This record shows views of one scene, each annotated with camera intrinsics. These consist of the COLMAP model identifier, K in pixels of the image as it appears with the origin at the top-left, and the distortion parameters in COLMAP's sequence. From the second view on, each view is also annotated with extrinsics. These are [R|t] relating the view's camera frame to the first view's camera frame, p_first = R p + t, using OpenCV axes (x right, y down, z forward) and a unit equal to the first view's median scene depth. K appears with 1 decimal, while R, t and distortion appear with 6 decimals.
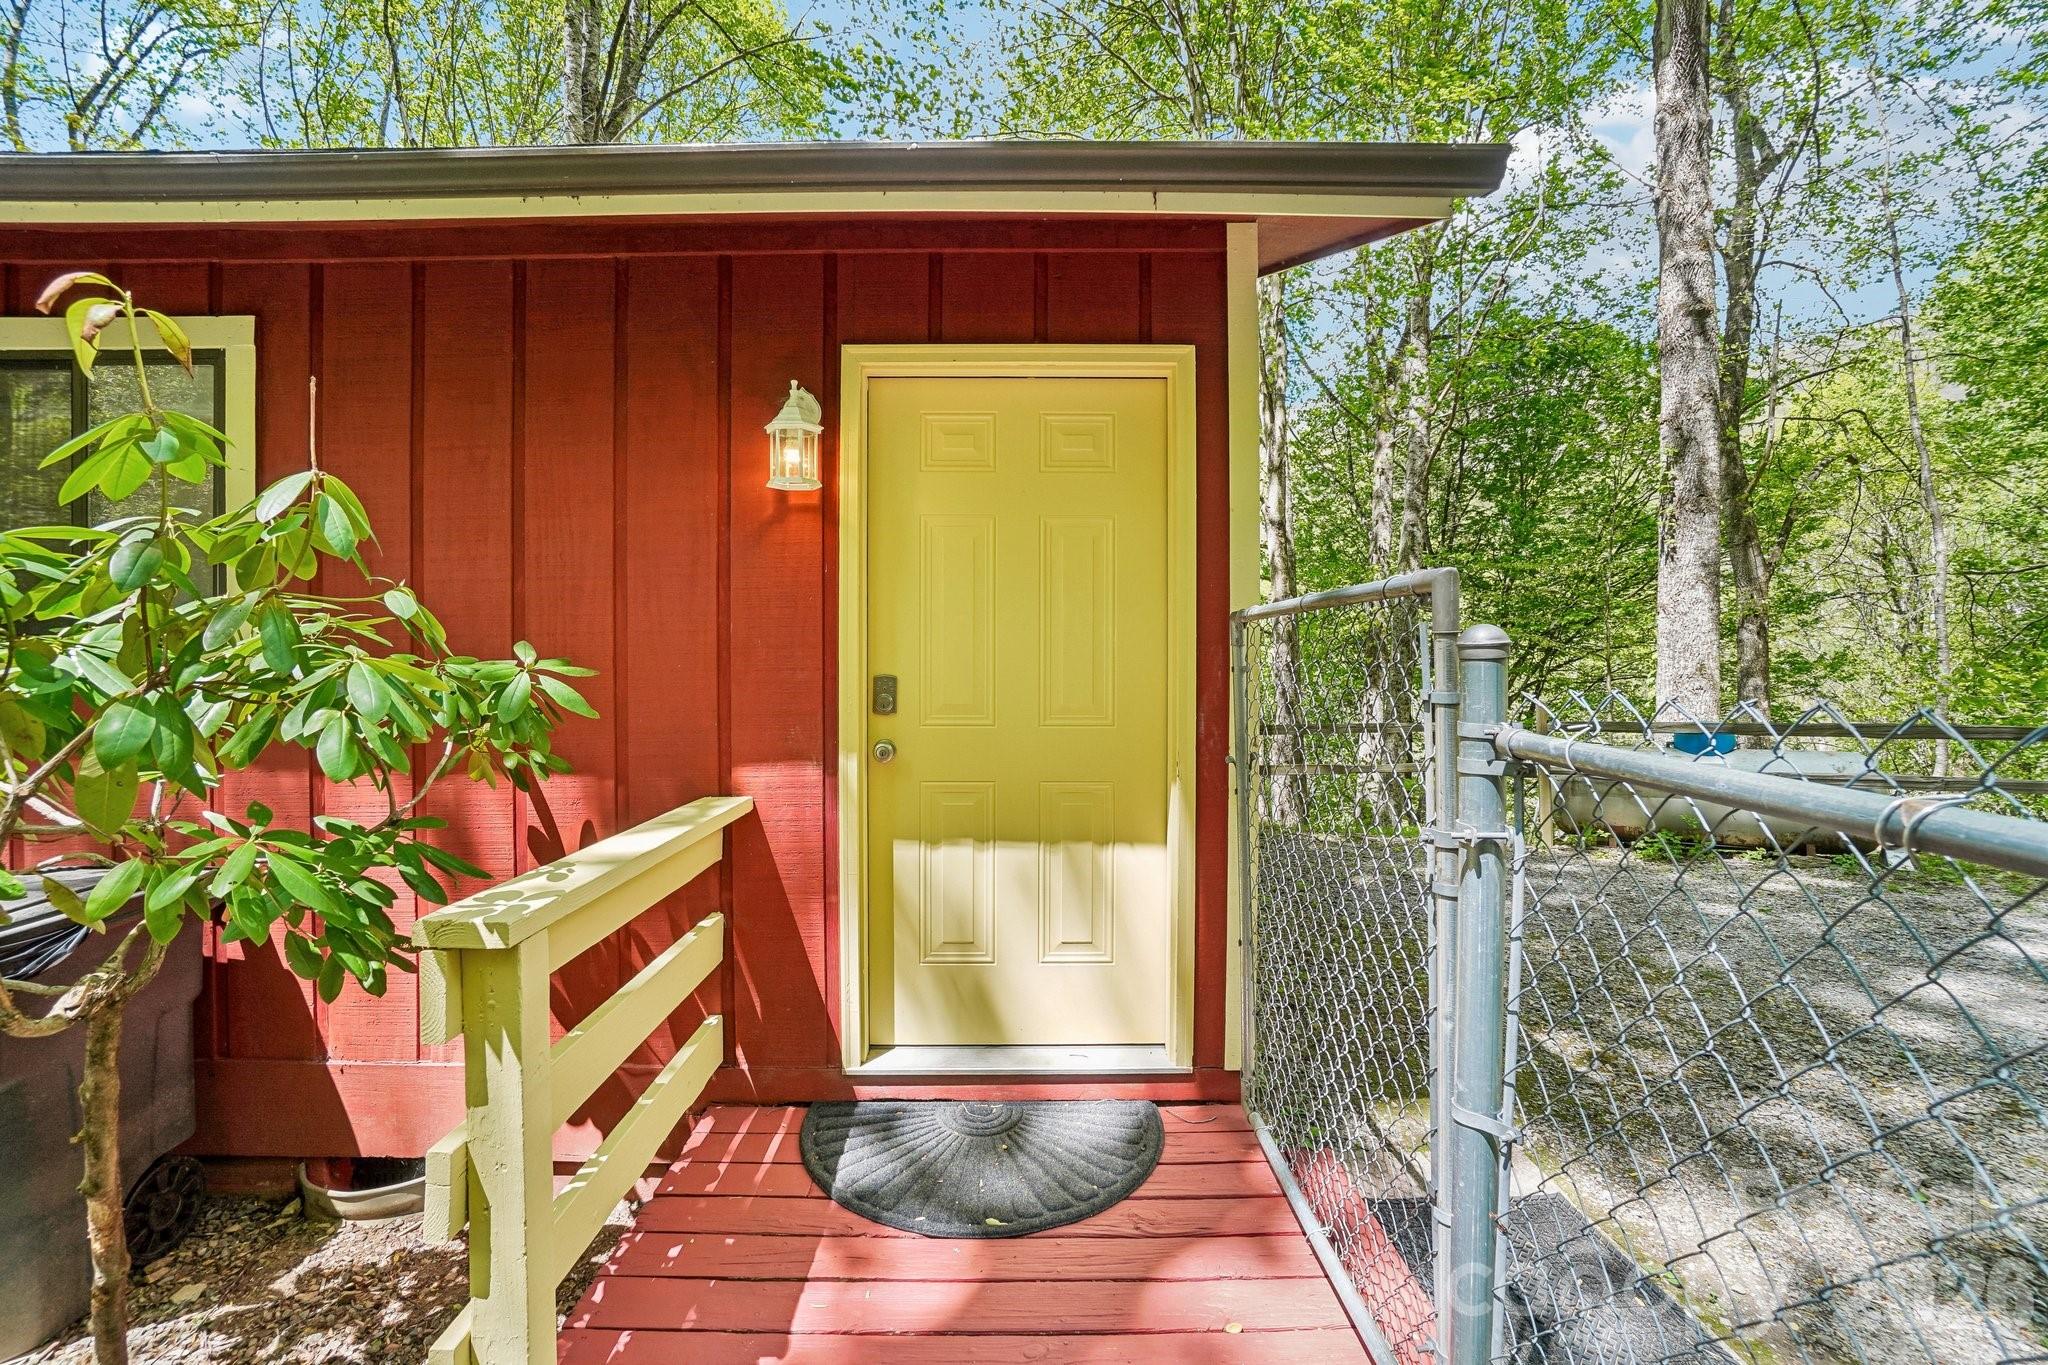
lens RADIAL K [[900.1, 0, 1014.9], [0, 900.1, 662.0], [0, 0, 1]] dist [-0.051110, 0.021868]
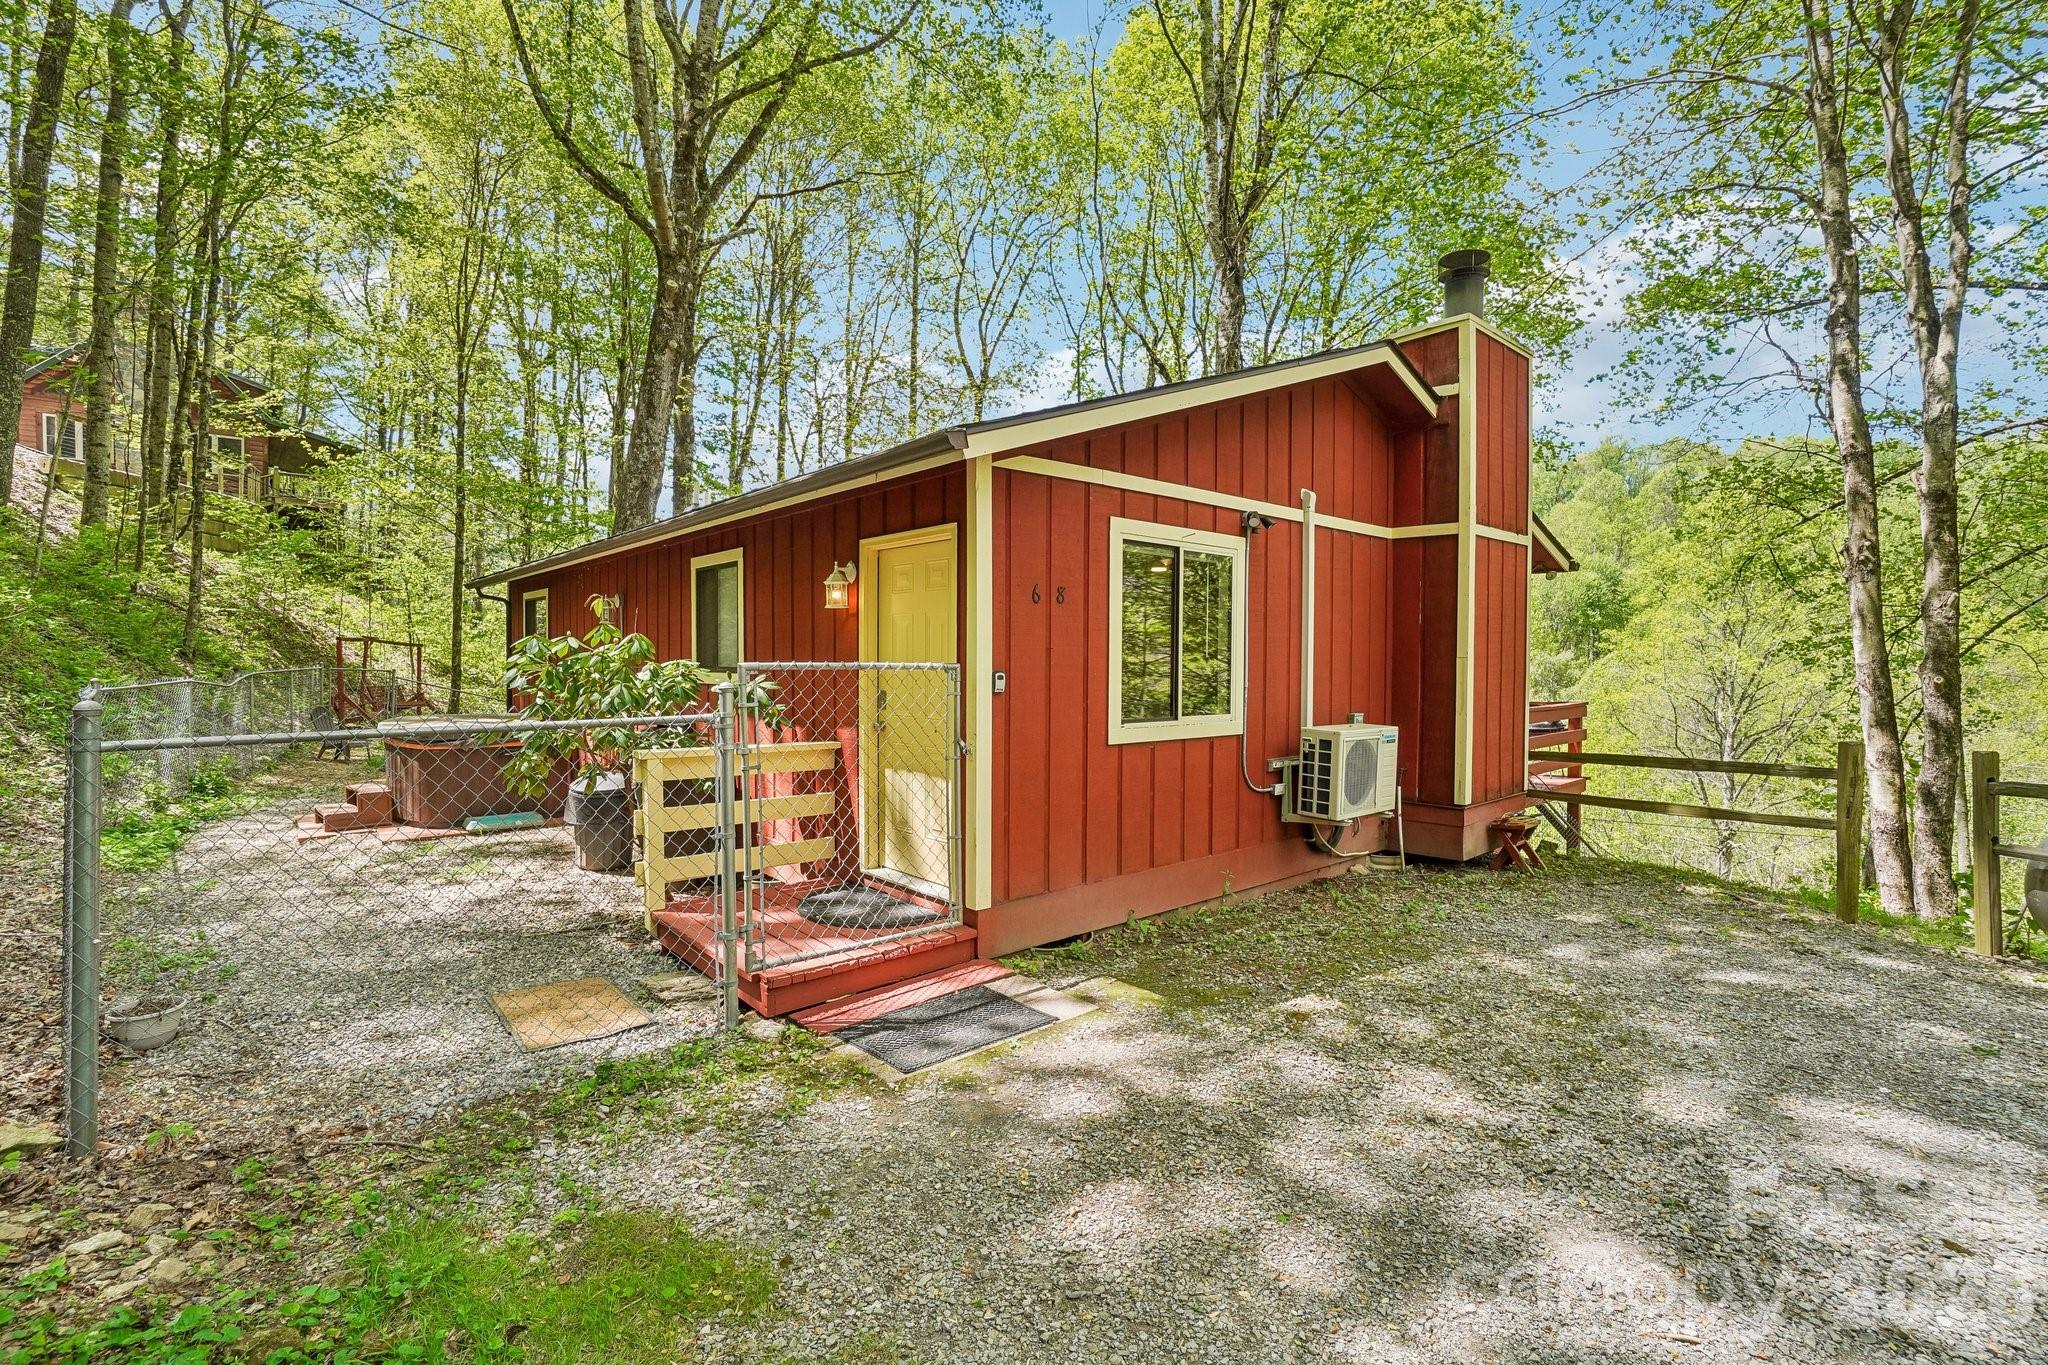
lens RADIAL K [[900.1, 0, 1014.9], [0, 900.1, 662.0], [0, 0, 1]] dist [-0.051110, 0.021868]
pose [[0.659480, 0.011148, -0.751640, 1.722316], [-0.009076, 0.999935, 0.006867, -0.069820], [0.751668, 0.002293, 0.659538, -0.173810]]
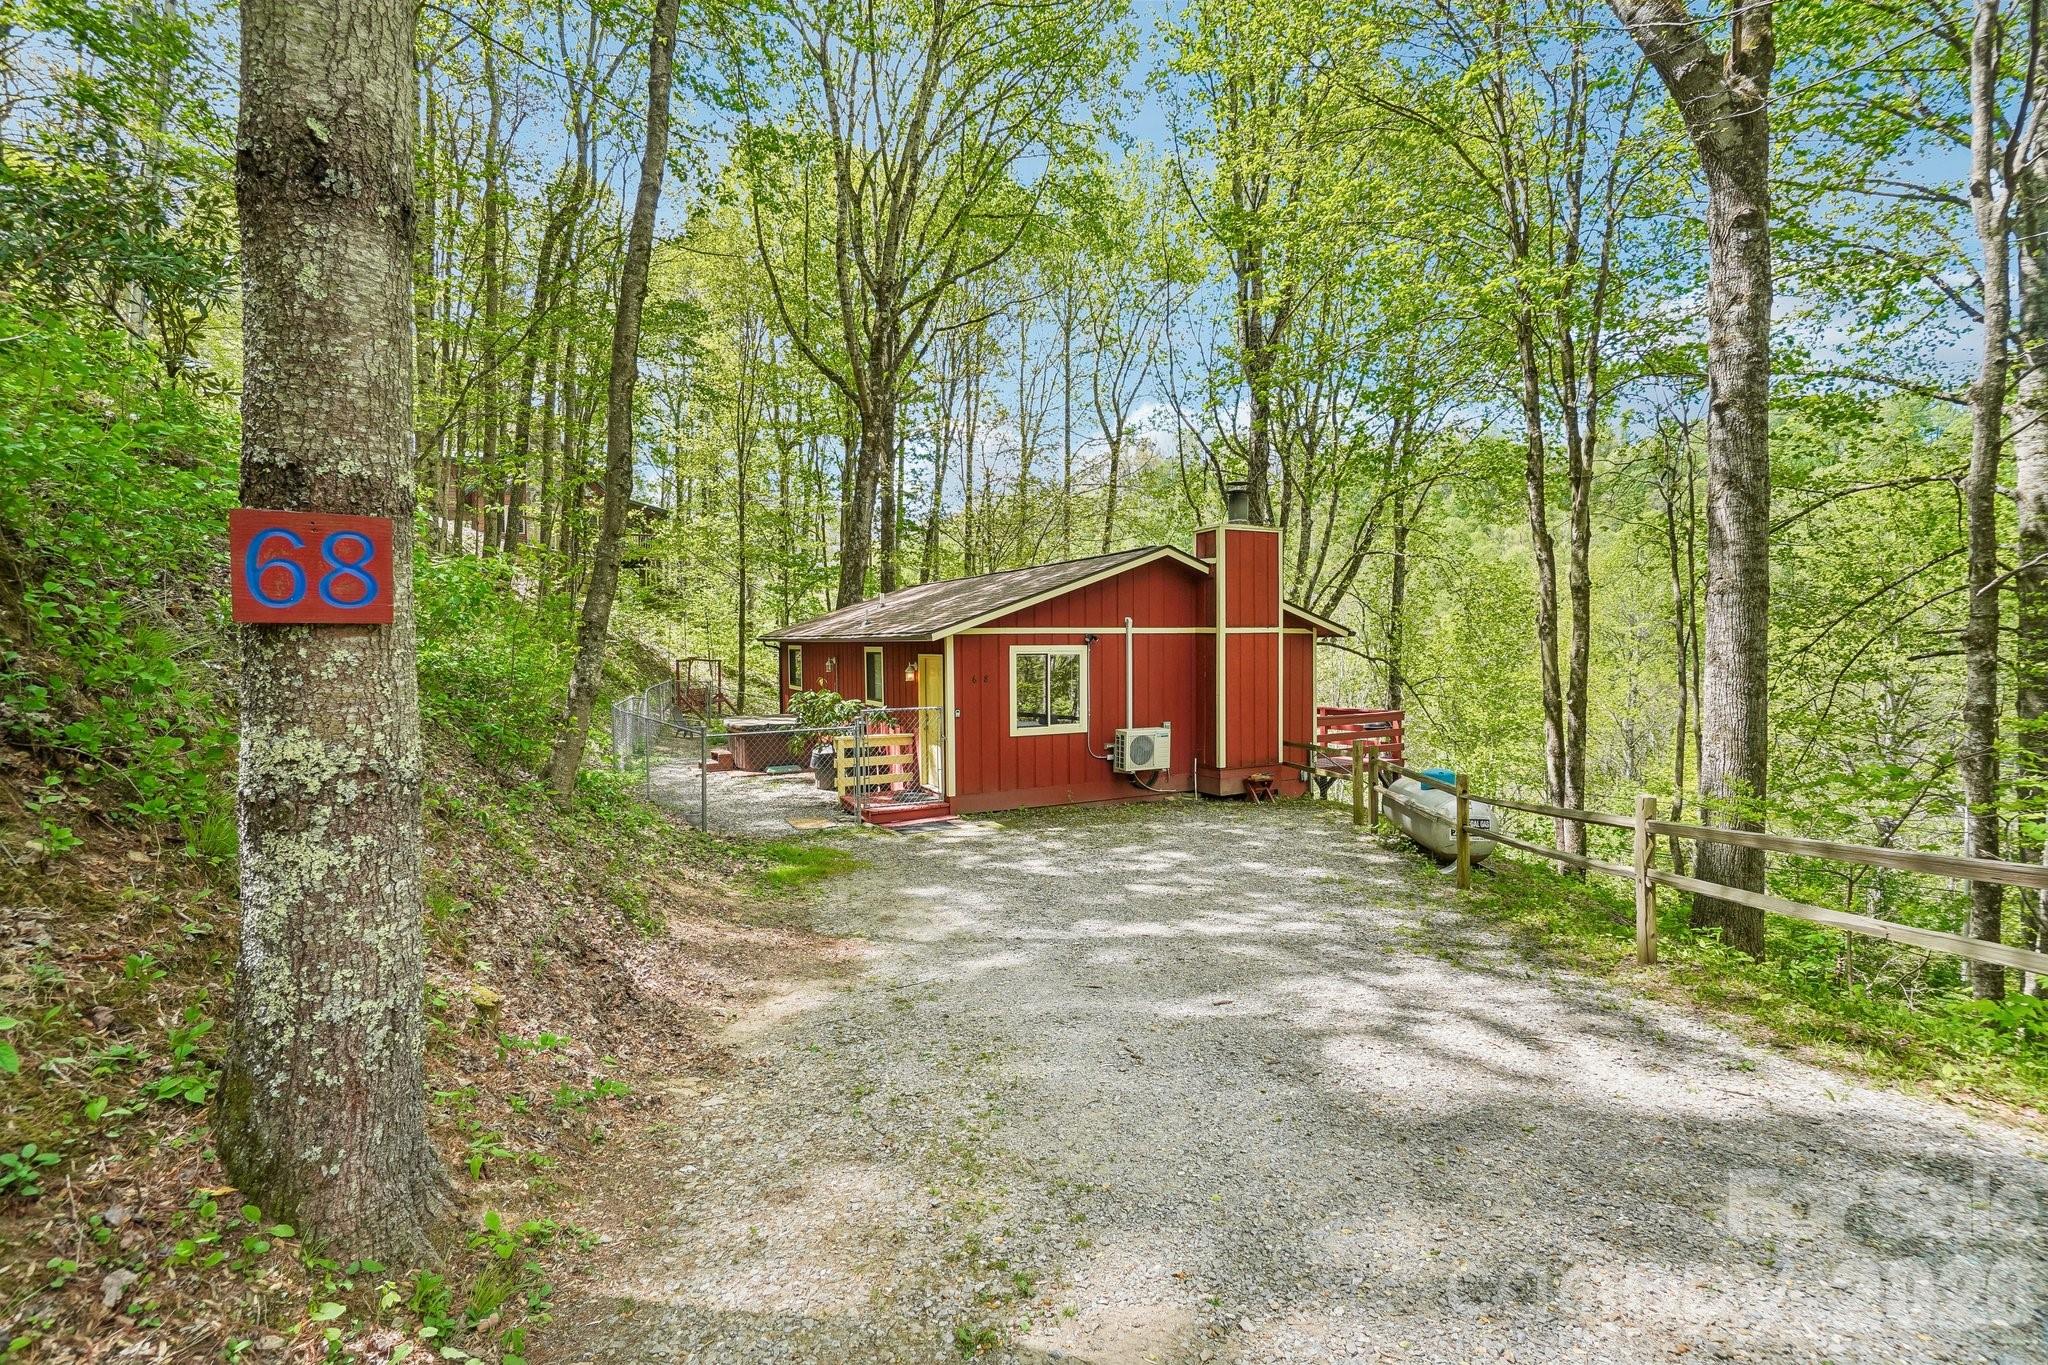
lens RADIAL K [[871.2, 0, 1031.2], [0, 871.2, 646.5], [0, 0, 1]] dist [-0.000884, 0.018639]
pose [[0.477583, 0.007191, -0.878557, 4.927156], [0.004088, 0.999938, 0.010406, -0.457474], [0.878577, -0.008561, 0.477524, -0.979618]]
